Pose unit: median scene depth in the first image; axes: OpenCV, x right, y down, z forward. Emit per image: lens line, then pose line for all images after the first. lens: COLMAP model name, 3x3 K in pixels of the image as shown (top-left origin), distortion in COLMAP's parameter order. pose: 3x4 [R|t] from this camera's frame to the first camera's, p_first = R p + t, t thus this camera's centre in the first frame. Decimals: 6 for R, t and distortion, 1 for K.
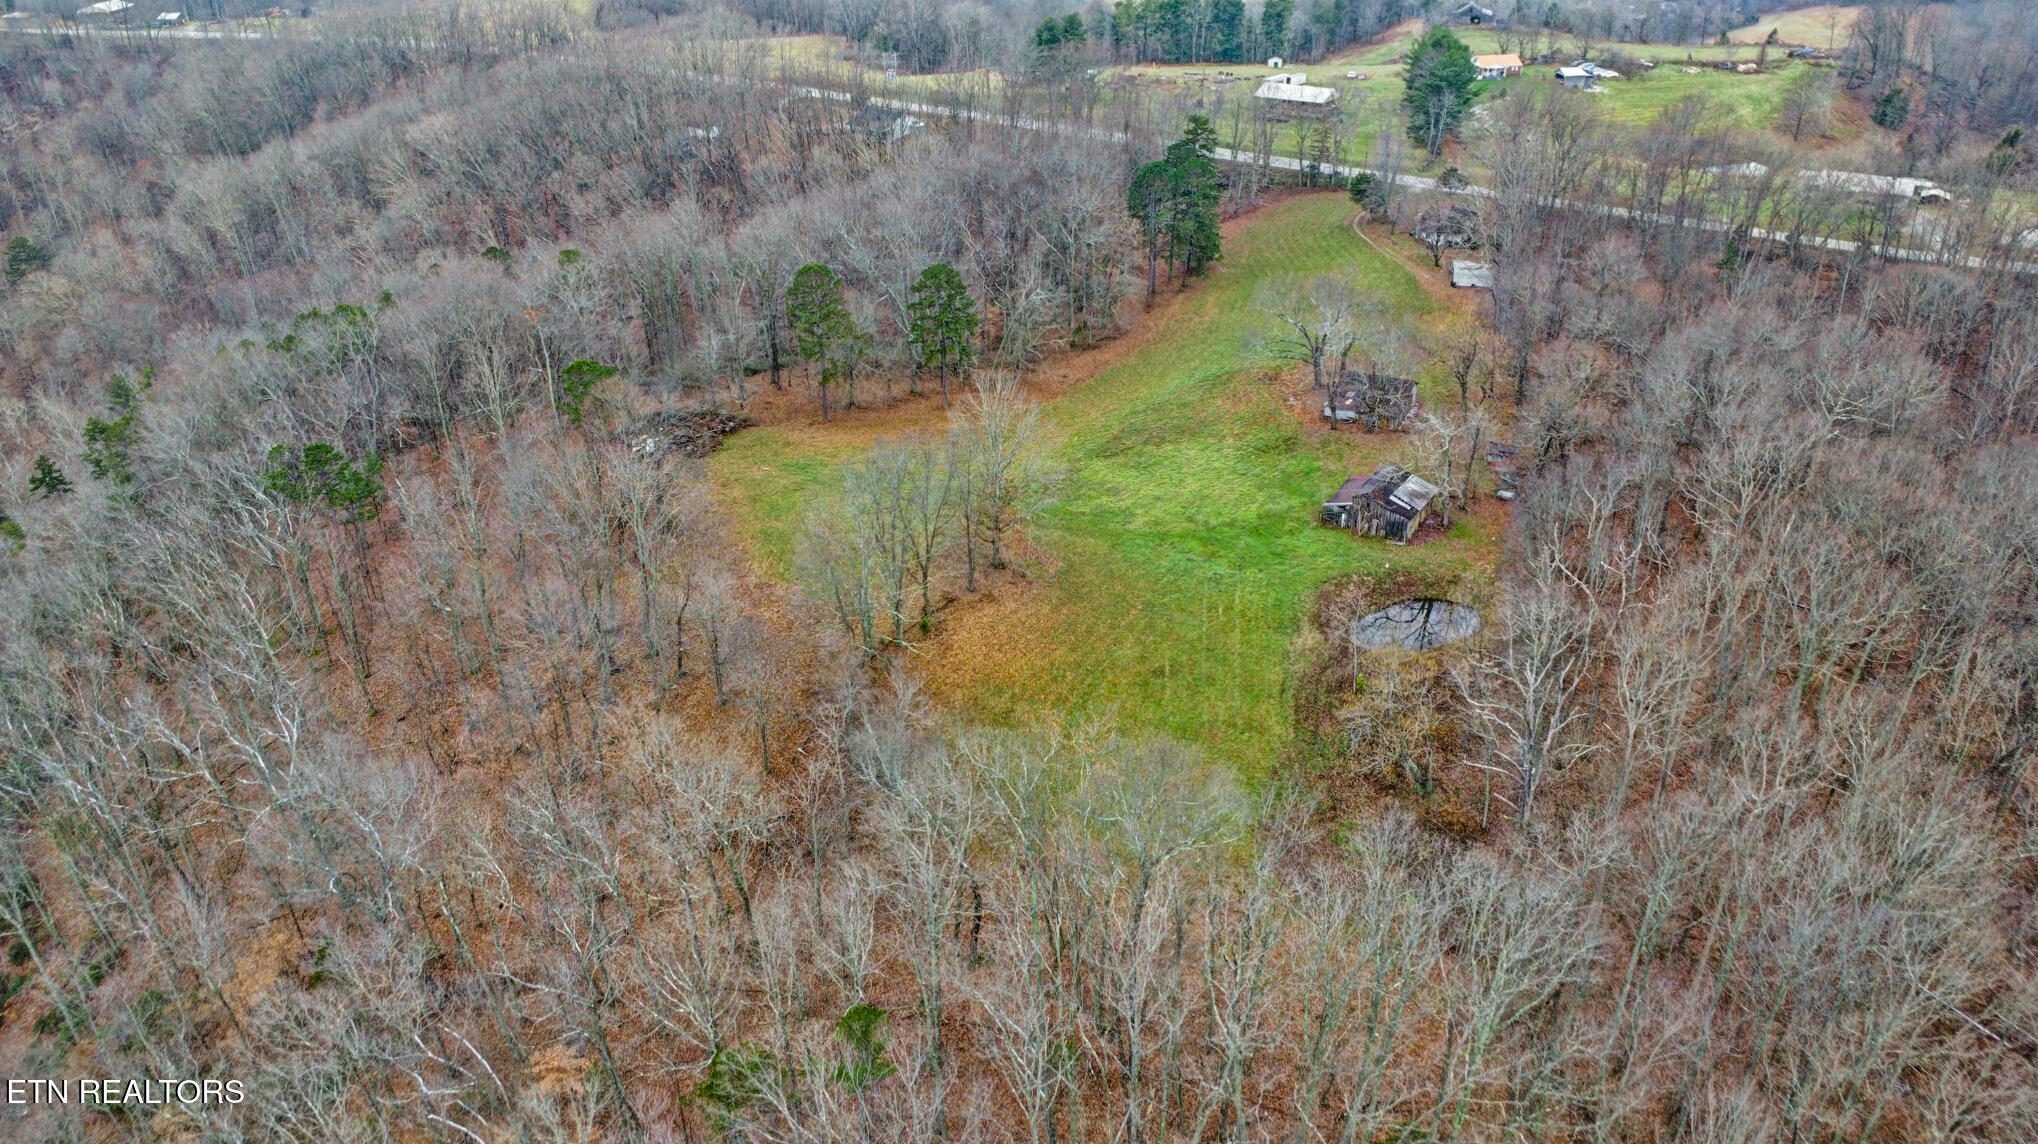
lens RADIAL K [[1469.6, 0, 1019.0], [0, 1469.6, 572.0], [0, 0, 1]] dist [-0.036812, -0.004450]
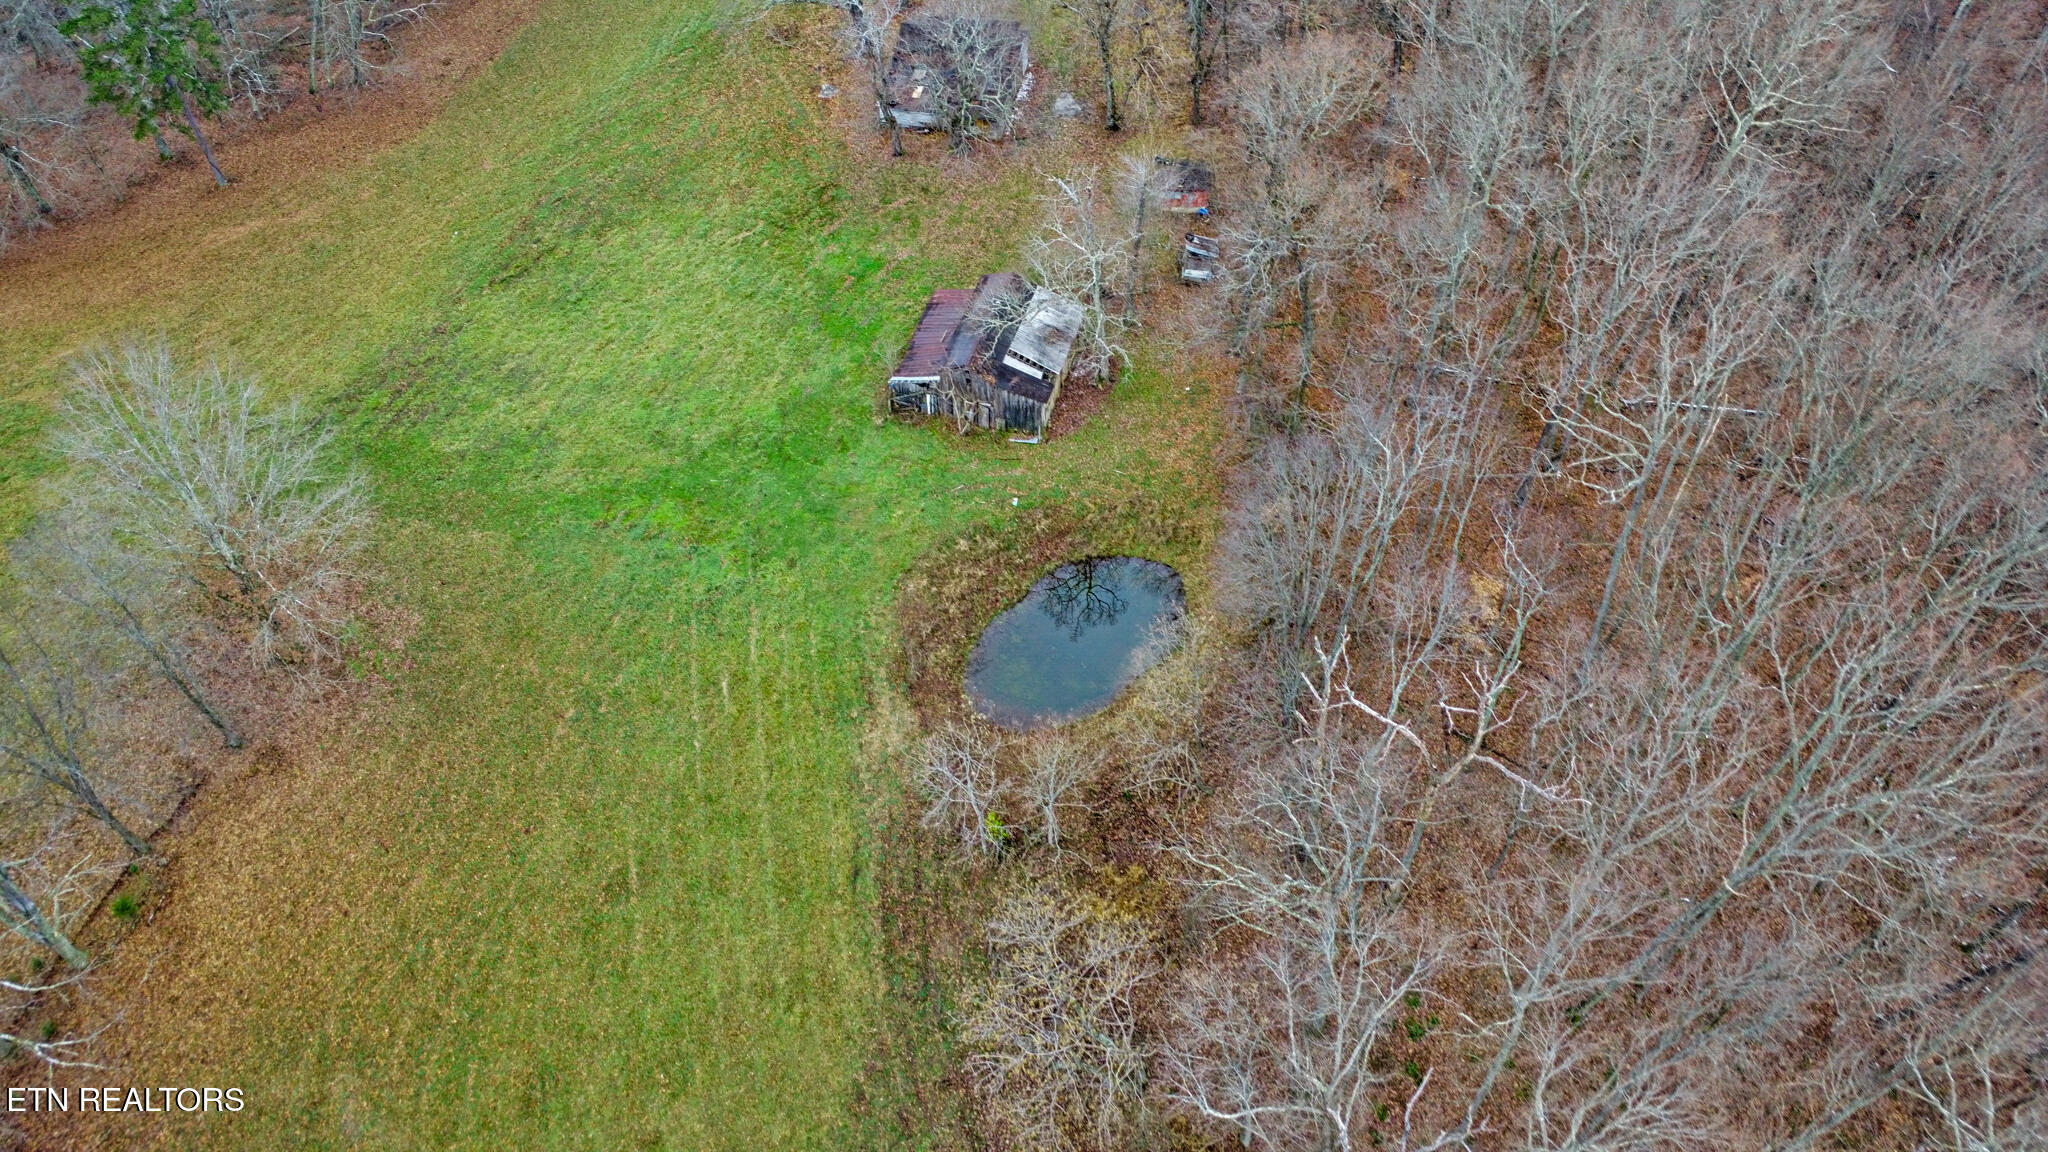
lens RADIAL K [[1476.8, 0, 1024.0], [0, 1476.8, 576.0], [0, 0, 1]] dist [-0.036812, -0.004450]
pose [[0.962110, -0.207740, 0.176600, 0.144197], [0.127178, 0.914833, 0.383283, -0.187933], [-0.241183, -0.346301, 0.906591, 0.463221]]
